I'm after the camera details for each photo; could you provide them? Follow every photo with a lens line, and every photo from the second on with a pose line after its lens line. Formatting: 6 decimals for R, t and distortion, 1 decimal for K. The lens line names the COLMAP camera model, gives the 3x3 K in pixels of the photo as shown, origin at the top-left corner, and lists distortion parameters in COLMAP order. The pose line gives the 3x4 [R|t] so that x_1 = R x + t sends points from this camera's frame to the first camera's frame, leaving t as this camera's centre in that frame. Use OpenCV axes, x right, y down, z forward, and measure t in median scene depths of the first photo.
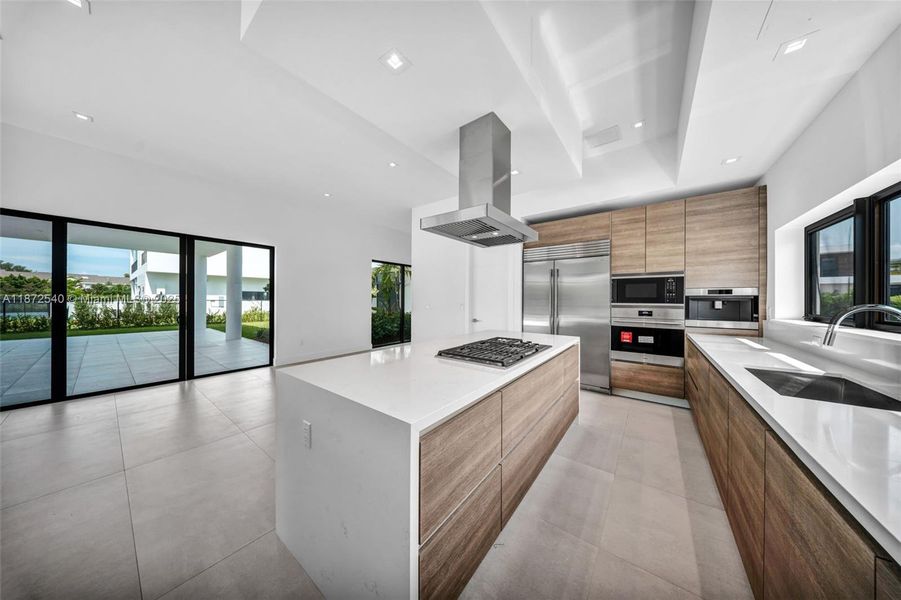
lens RADIAL K [[264.6, 0, 451.9], [0, 264.6, 299.3], [0, 0, 1]] dist [0.002065, -0.001253]
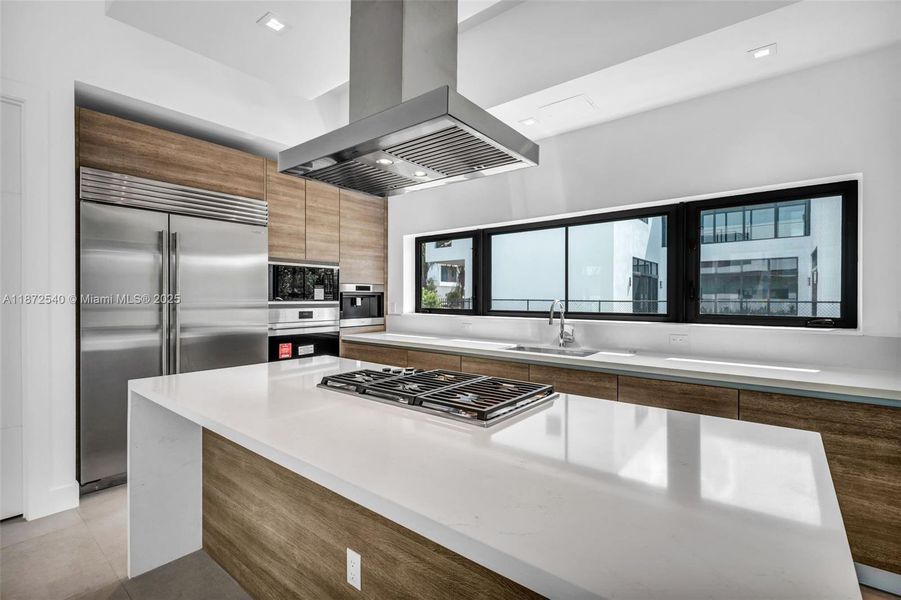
lens RADIAL K [[406.7, 0, 457.9], [0, 406.7, 300.5], [0, 0, 1]] dist [-0.001837, -0.002451]
pose [[0.026253, -0.011254, 0.999592, -0.421785], [-0.002494, 0.999933, 0.011324, -0.001149], [-0.999652, -0.002790, 0.026224, 0.584089]]
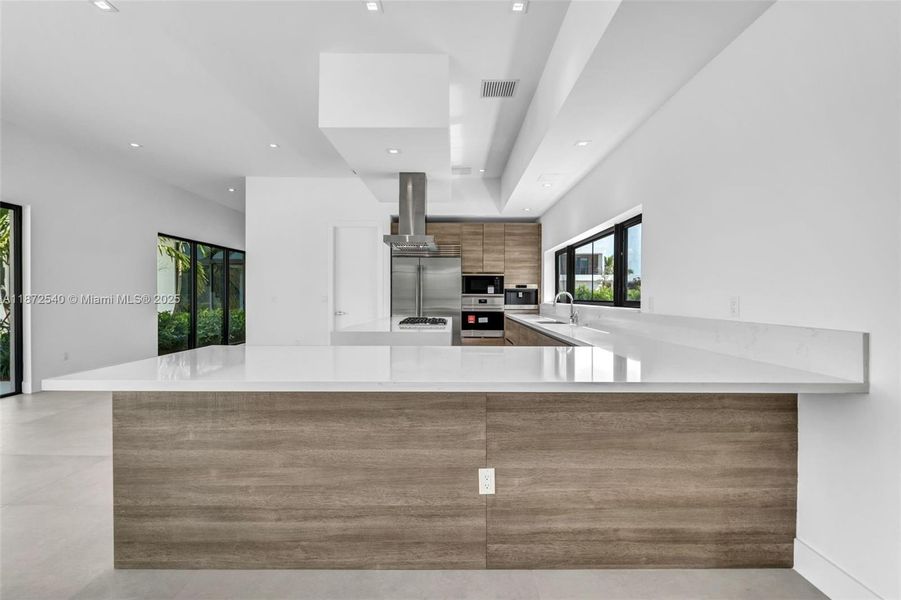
lens RADIAL K [[406.7, 0, 453.1], [0, 406.7, 300.2], [0, 0, 1]] dist [-0.001837, -0.002451]
pose [[0.799409, -0.008304, 0.600730, -0.718594], [-0.000302, 0.999899, 0.014224, 0.017698], [-0.600787, -0.011552, 0.799326, -0.648775]]
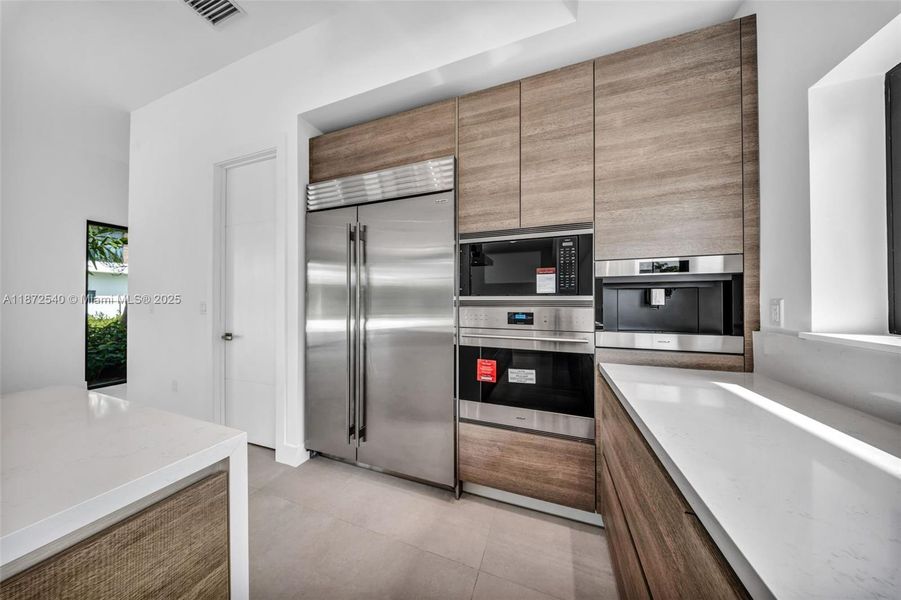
lens RADIAL K [[264.6, 0, 452.4], [0, 264.6, 299.2], [0, 0, 1]] dist [0.002065, -0.001253]
pose [[0.959421, -0.003371, 0.281957, 0.528200], [0.004240, 0.999988, -0.002472, 0.022830], [-0.281945, 0.003567, 0.959424, 0.644242]]
